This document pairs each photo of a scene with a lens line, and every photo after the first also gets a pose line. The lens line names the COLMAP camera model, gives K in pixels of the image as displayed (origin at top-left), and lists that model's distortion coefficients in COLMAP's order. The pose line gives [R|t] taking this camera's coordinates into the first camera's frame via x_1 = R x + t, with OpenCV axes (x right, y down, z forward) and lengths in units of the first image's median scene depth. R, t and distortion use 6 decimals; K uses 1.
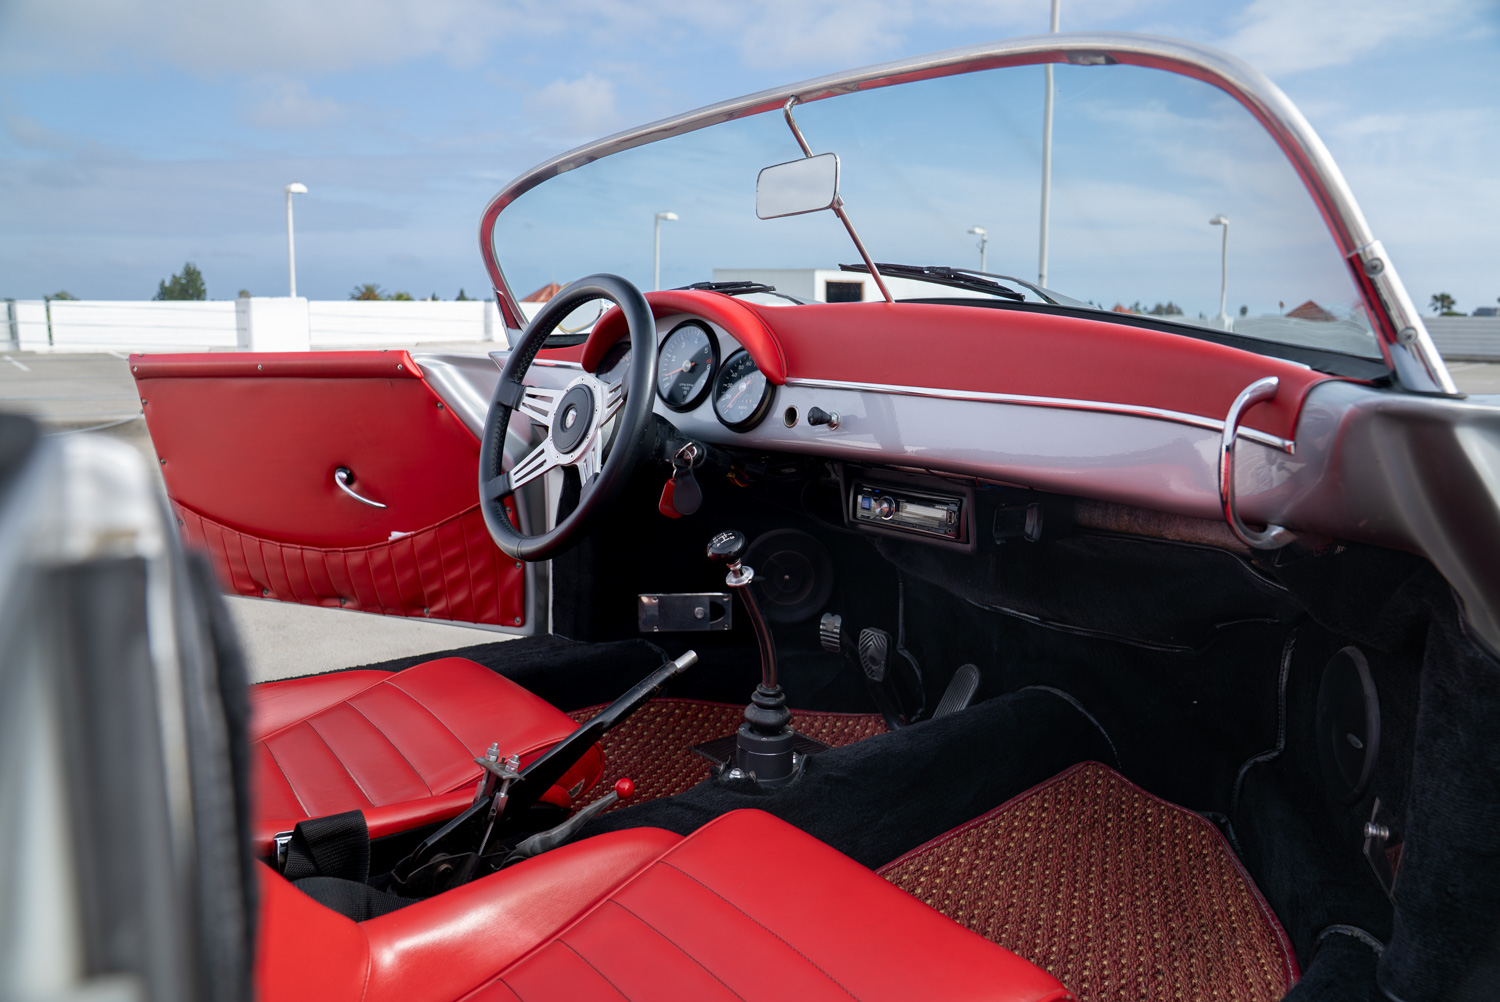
lens RADIAL K [[1045.0, 0, 744.9], [0, 1045.0, 498.5], [0, 0, 1]] dist [-0.132803, 0.101887]
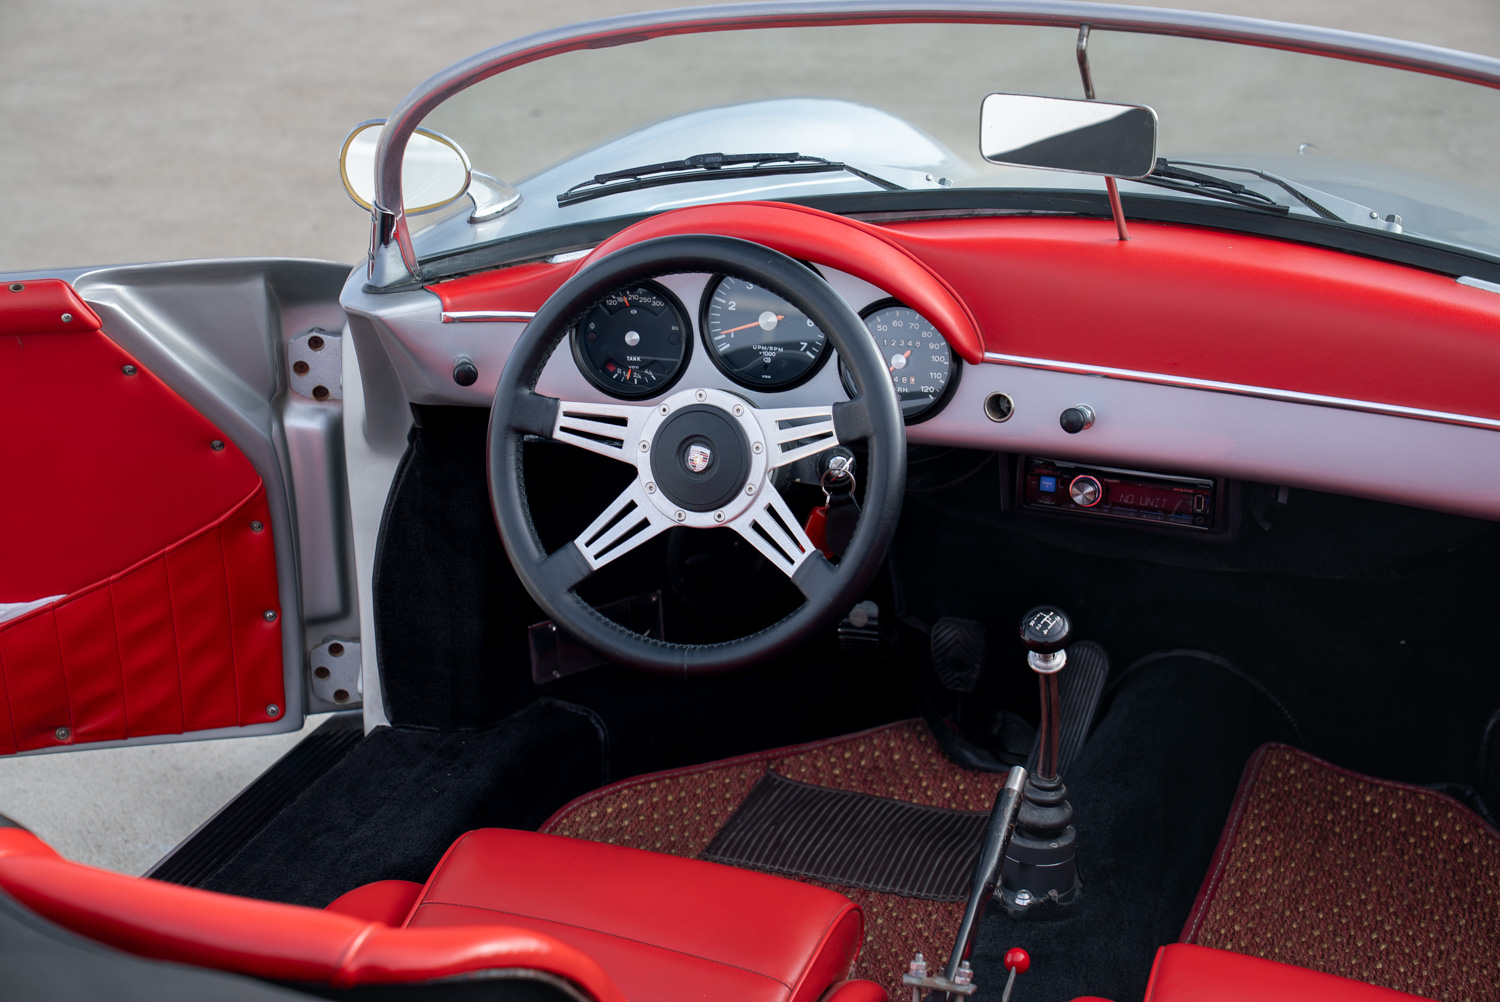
lens RADIAL K [[2823.8, 0, 748.5], [0, 2823.8, 503.7], [0, 0, 1]] dist [0.237785, 0.036899]
pose [[0.871632, -0.200854, 0.447119, -0.913309], [0.093269, 0.963485, 0.250992, -0.479443], [-0.481205, -0.177070, 0.858538, -0.550901]]
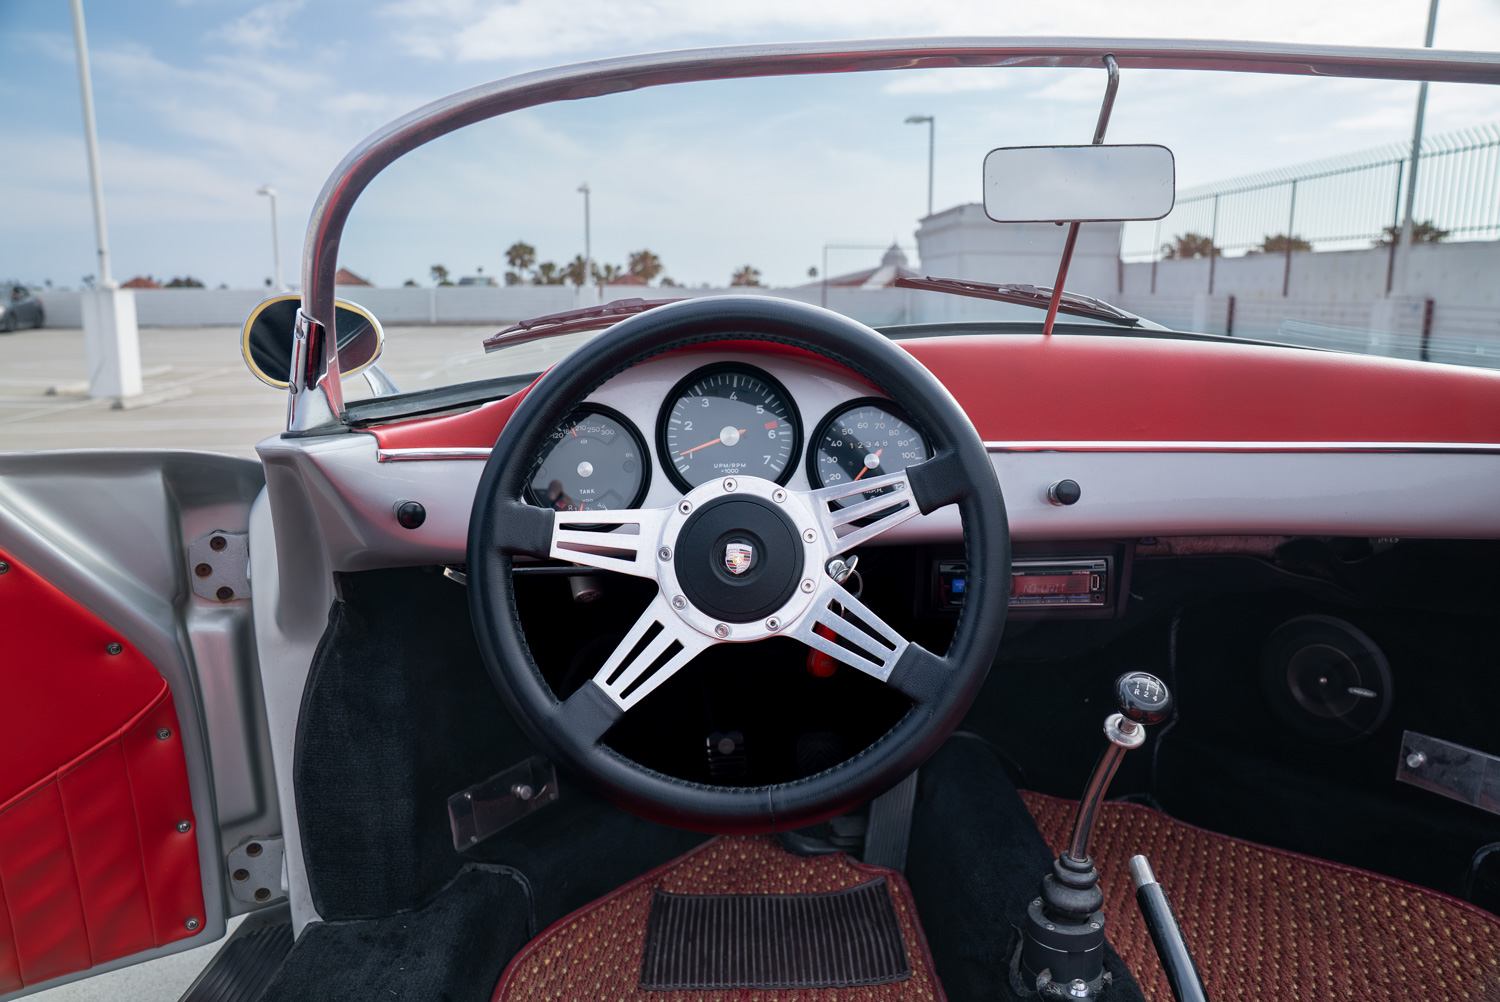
lens RADIAL K [[1045.0, 0, 744.9], [0, 1045.0, 498.5], [0, 0, 1]] dist [-0.132803, 0.101887]
pose [[0.634570, -0.160128, 0.756095, -0.555895], [0.139624, 0.985956, 0.091626, -0.152344], [-0.760149, 0.047426, 0.648016, 0.607406]]
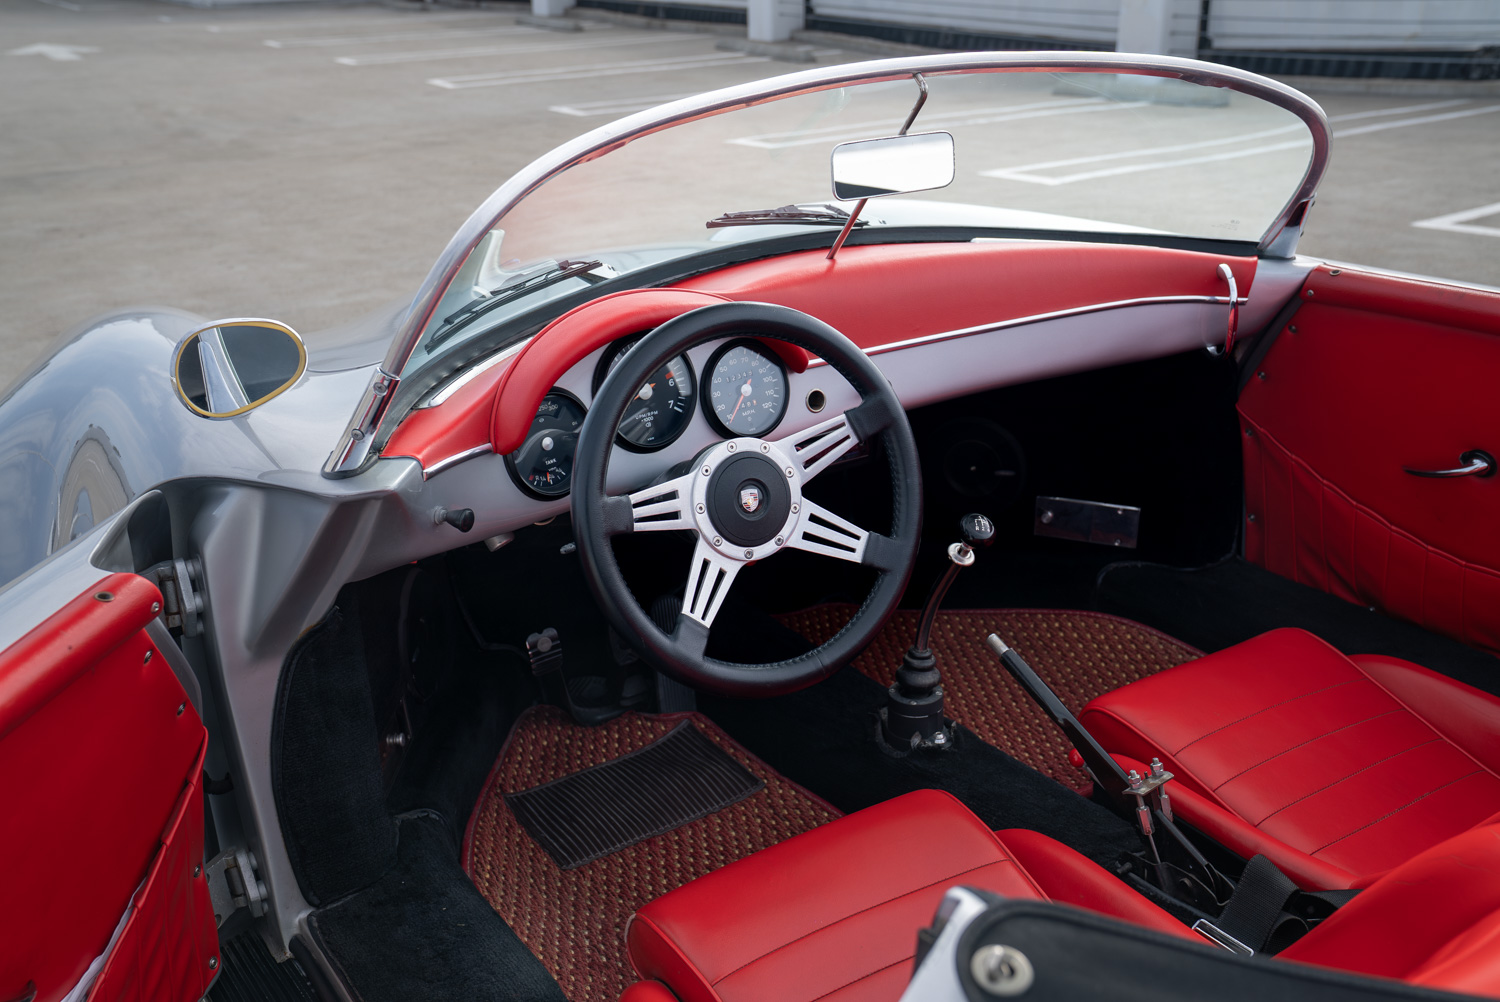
lens RADIAL K [[1429.4, 0, 745.4], [0, 1429.4, 497.1], [0, 0, 1]] dist [-0.014926, -0.004464]
pose [[0.118948, -0.387340, 0.914231, -1.067377], [0.188267, 0.912863, 0.362266, -0.436095], [-0.974888, 0.129029, 0.181507, 0.779787]]
